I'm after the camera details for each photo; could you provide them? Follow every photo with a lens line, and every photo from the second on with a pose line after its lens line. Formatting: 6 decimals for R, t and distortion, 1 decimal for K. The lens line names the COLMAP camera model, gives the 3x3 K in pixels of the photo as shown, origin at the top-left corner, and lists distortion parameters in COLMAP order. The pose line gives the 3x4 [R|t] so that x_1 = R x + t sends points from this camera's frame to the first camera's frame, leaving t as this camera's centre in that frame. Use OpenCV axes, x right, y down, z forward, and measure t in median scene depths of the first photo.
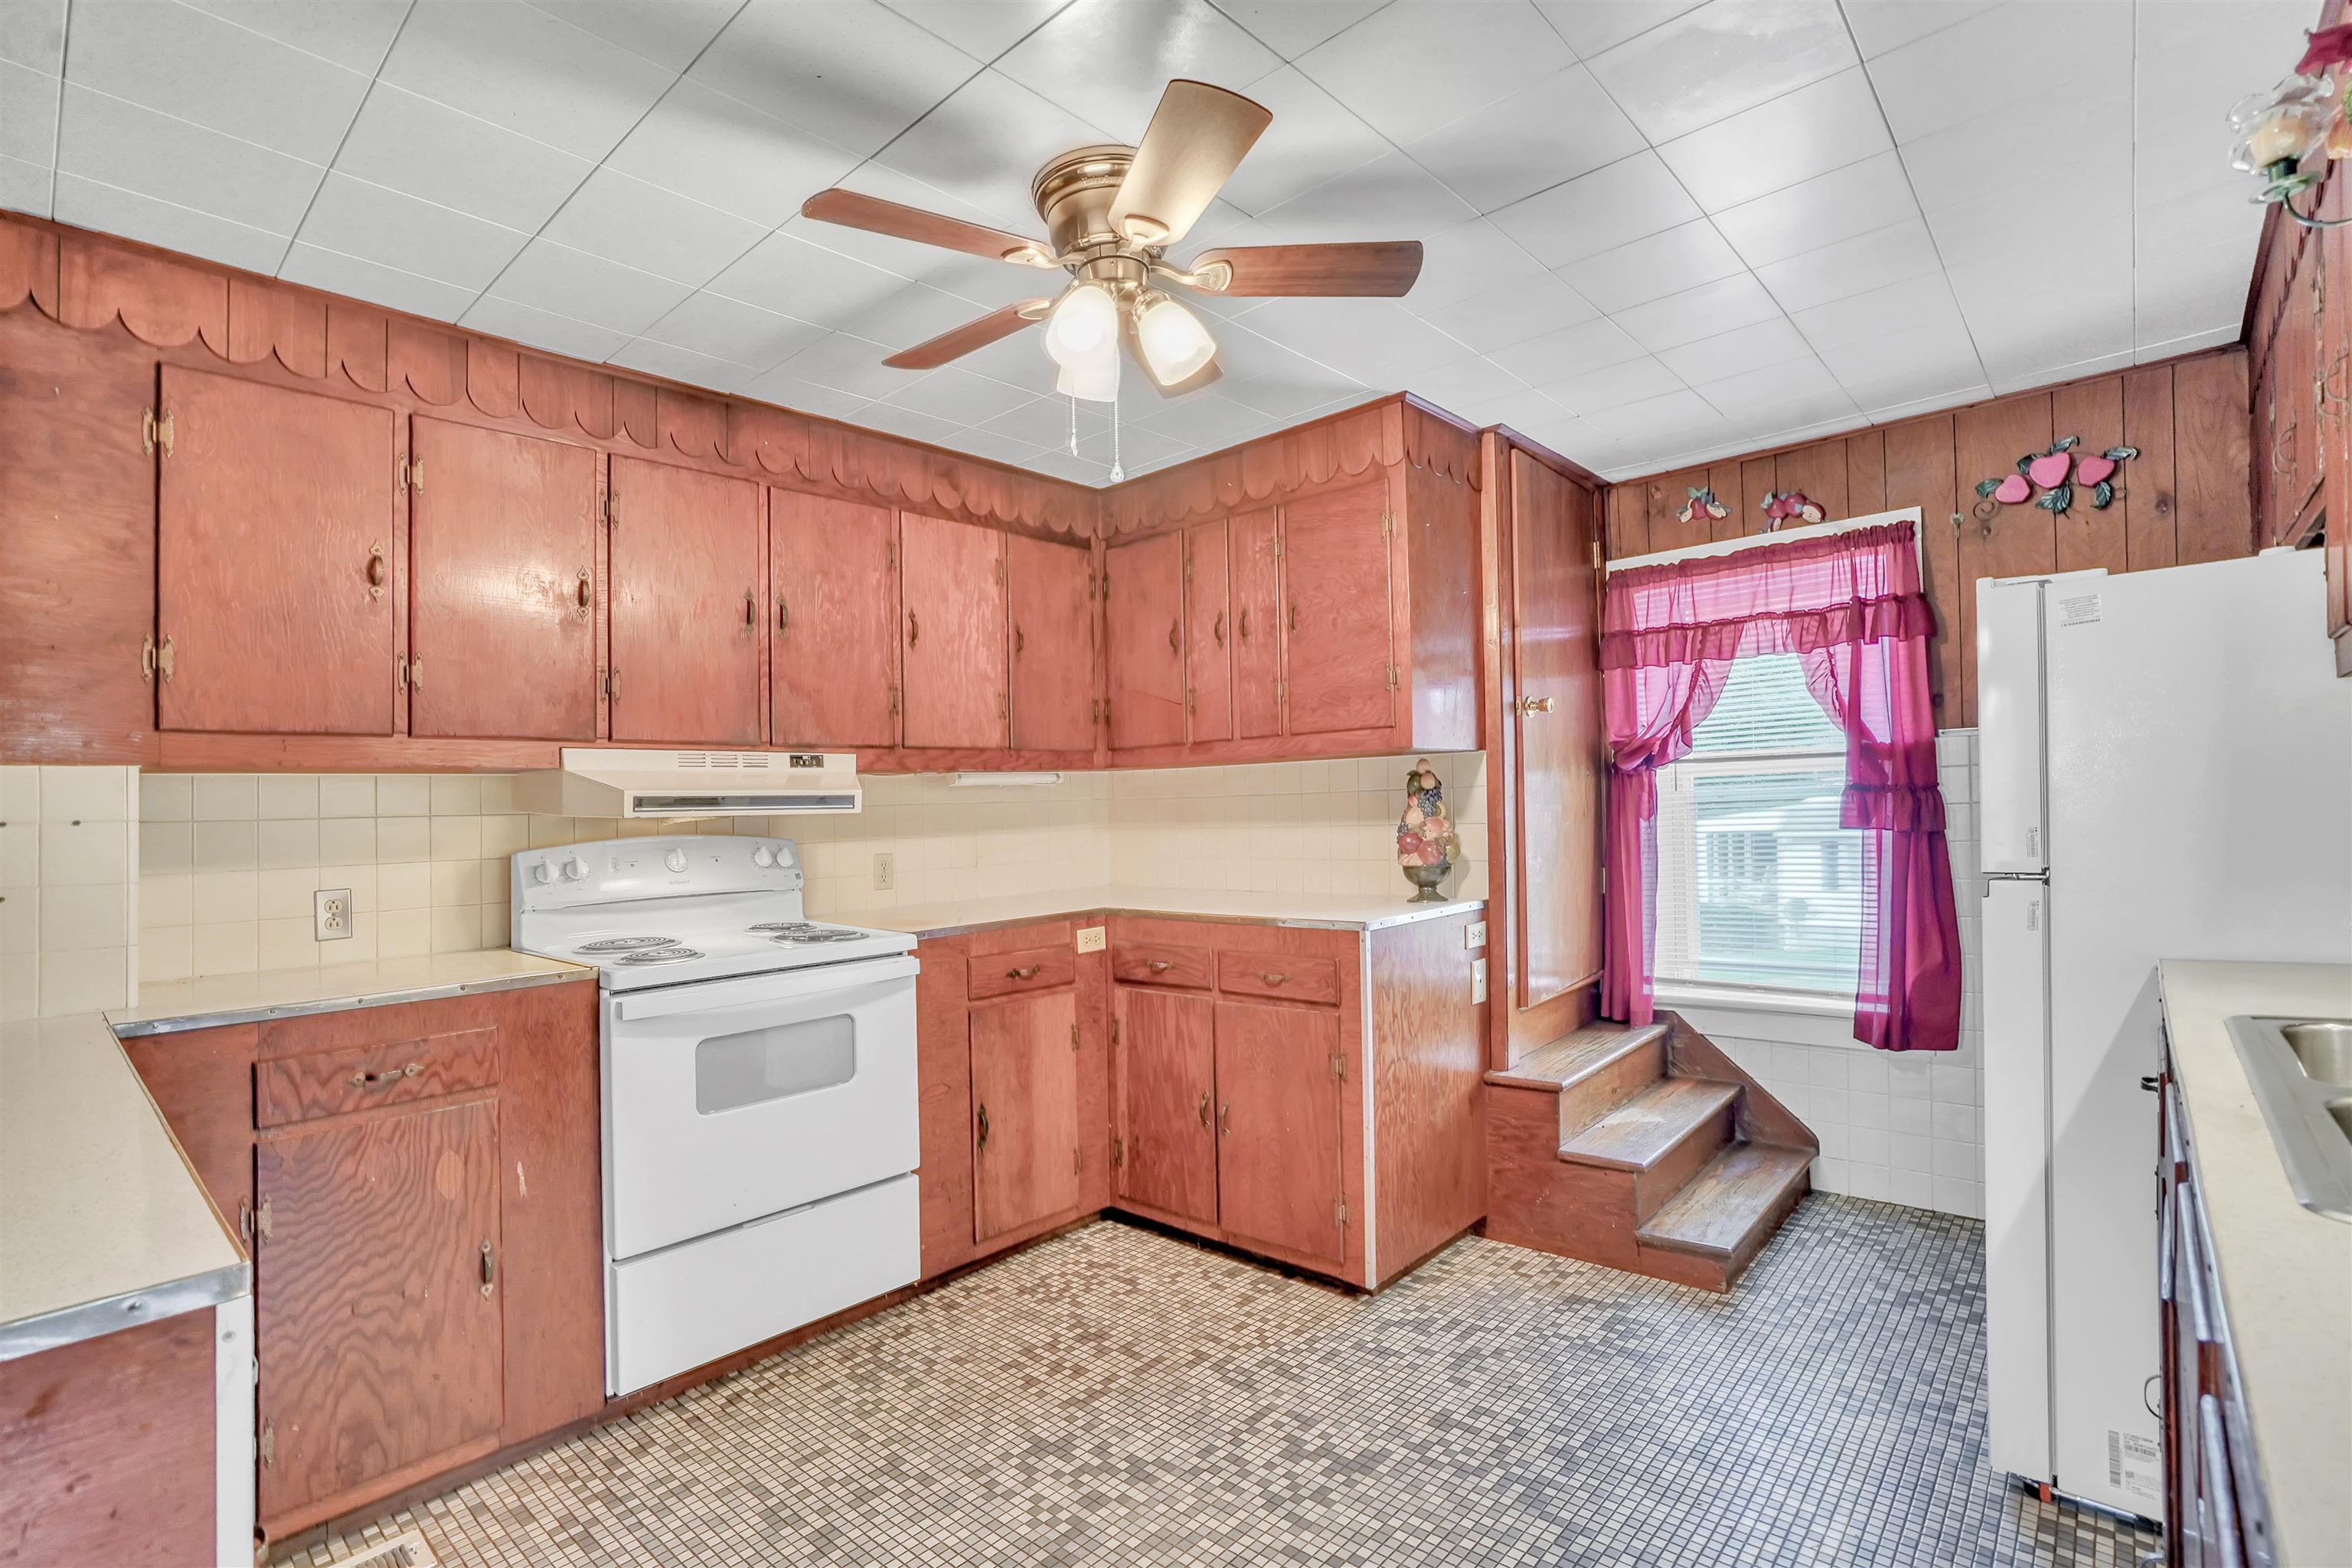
lens RADIAL K [[1104.5, 0, 1190.3], [0, 1104.5, 791.4], [0, 0, 1]] dist [-0.034088, 0.008661]
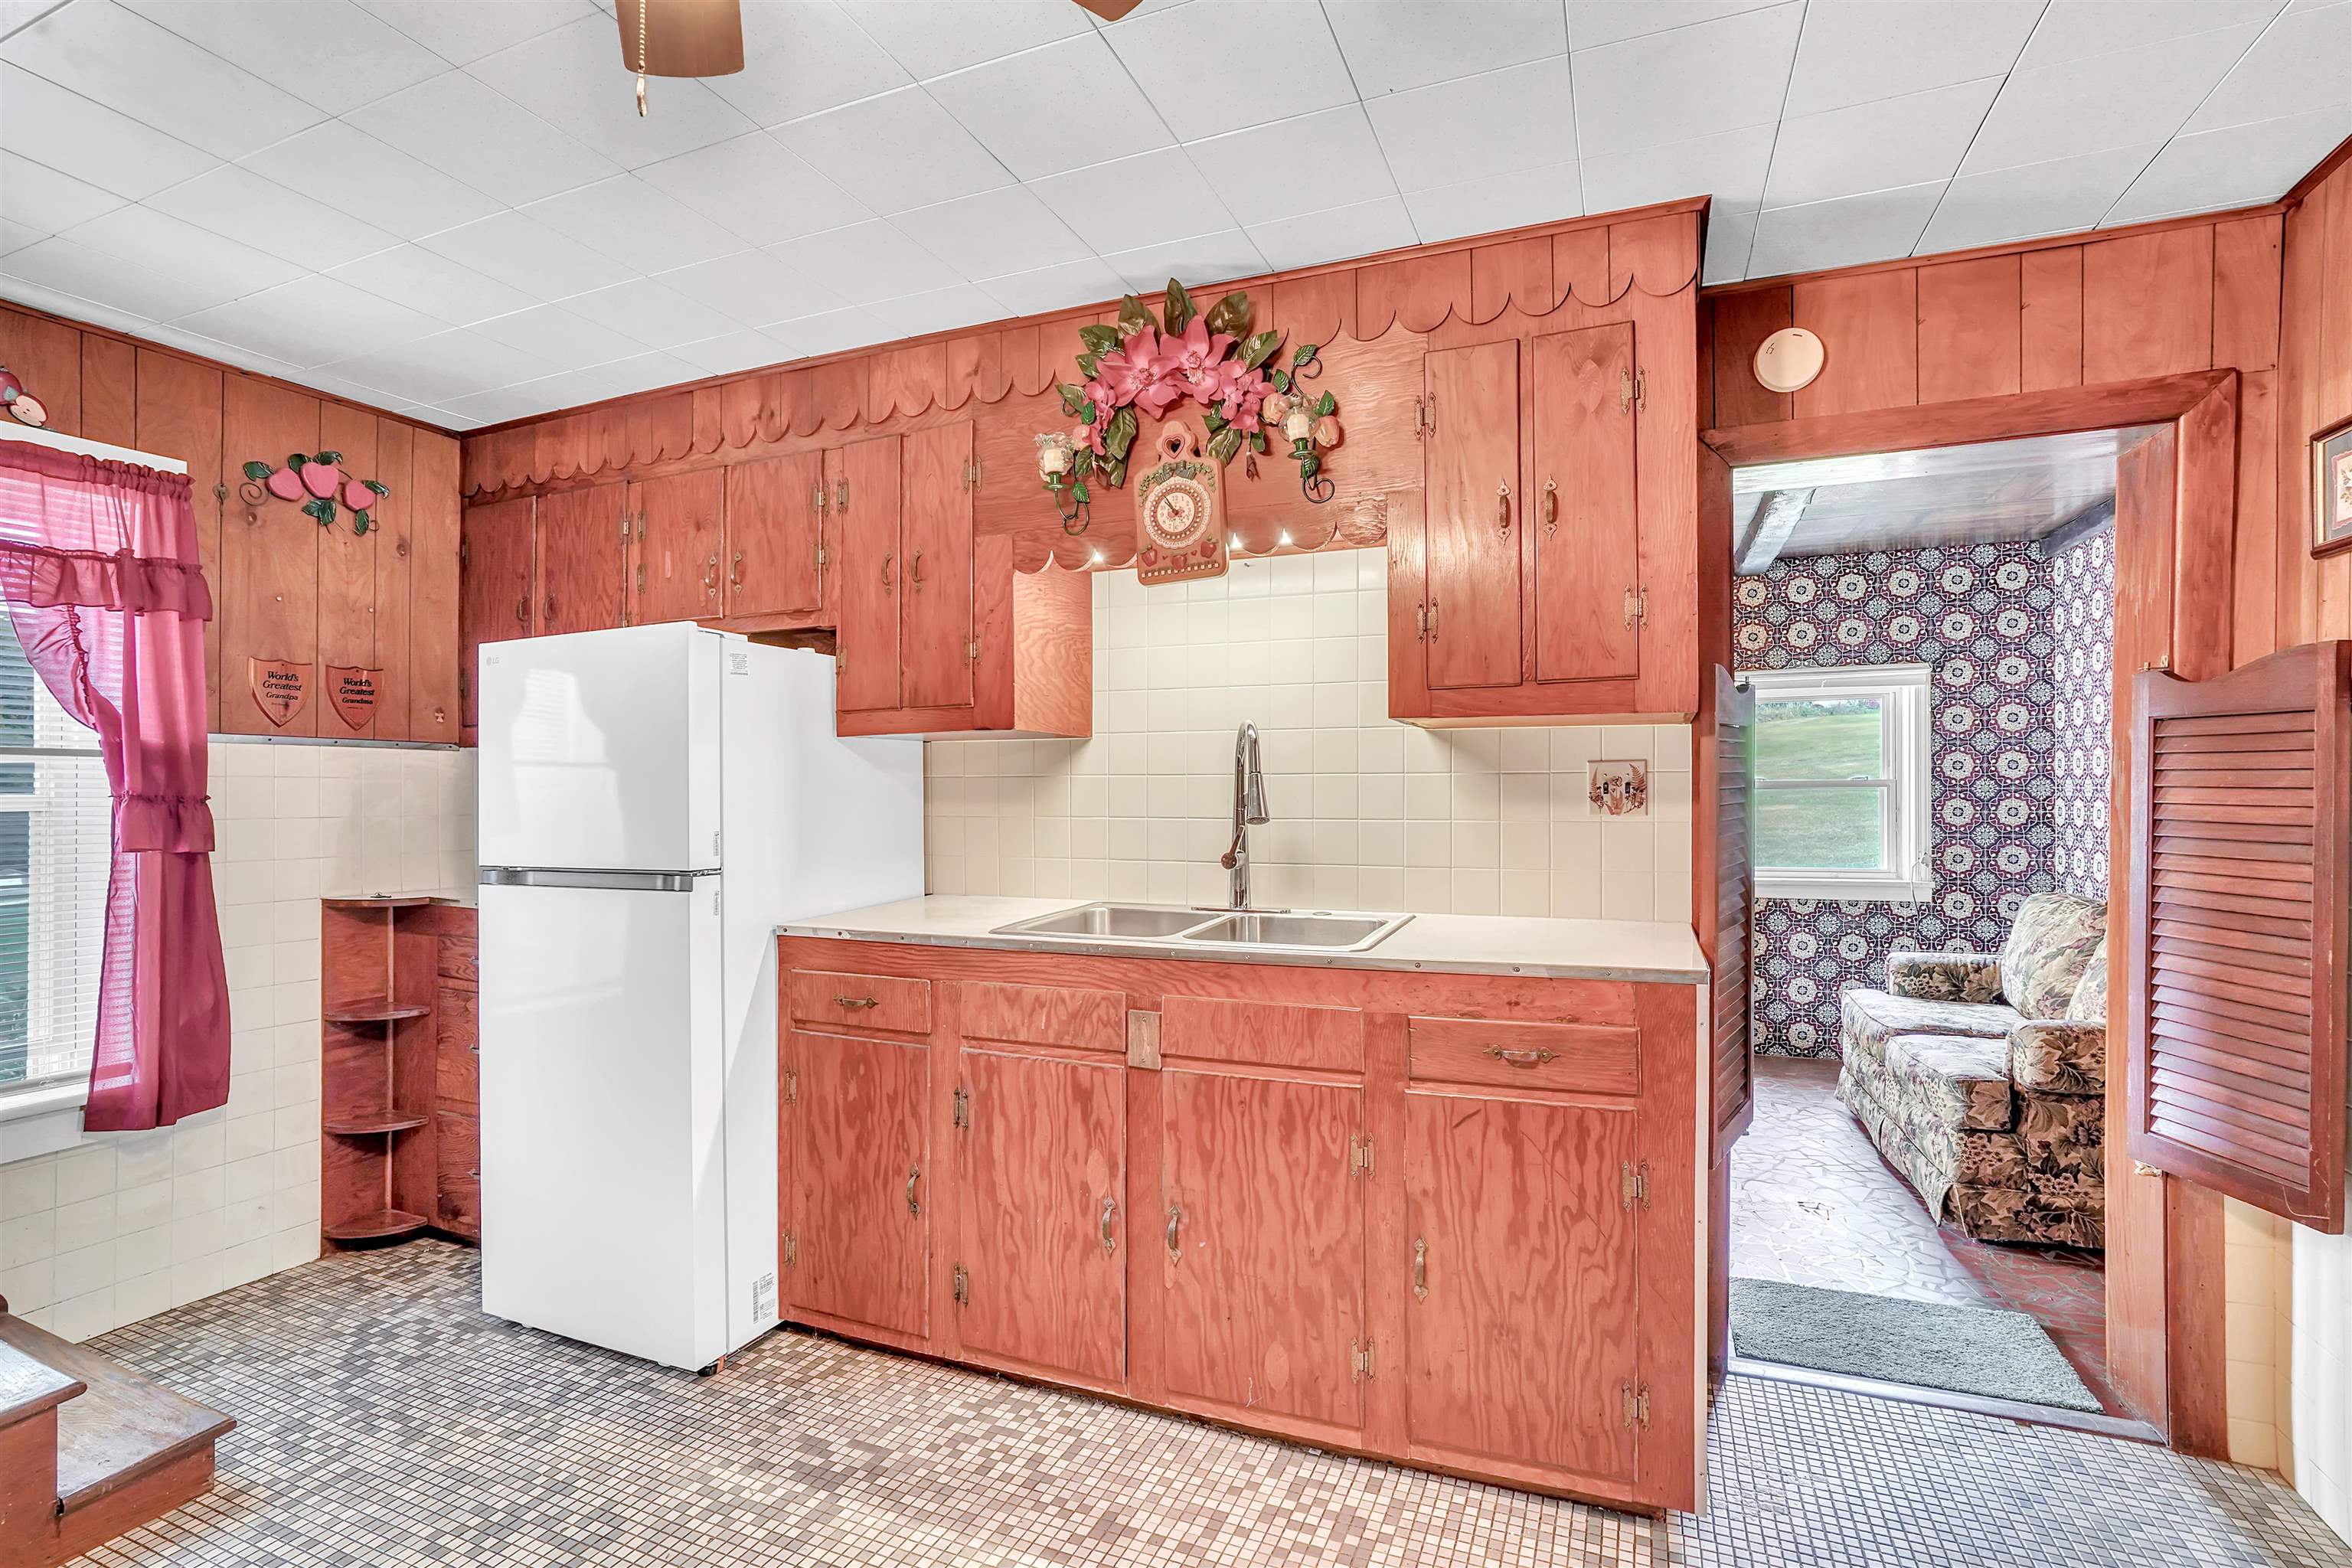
lens RADIAL K [[1104.5, 0, 1205.9], [0, 1104.5, 815.4], [0, 0, 1]] dist [-0.034088, 0.008661]
pose [[-0.349832, 0.020477, 0.936589, -0.376230], [-0.003726, 0.999723, -0.023249, 0.024267], [-0.936805, -0.011623, -0.349658, 0.570398]]
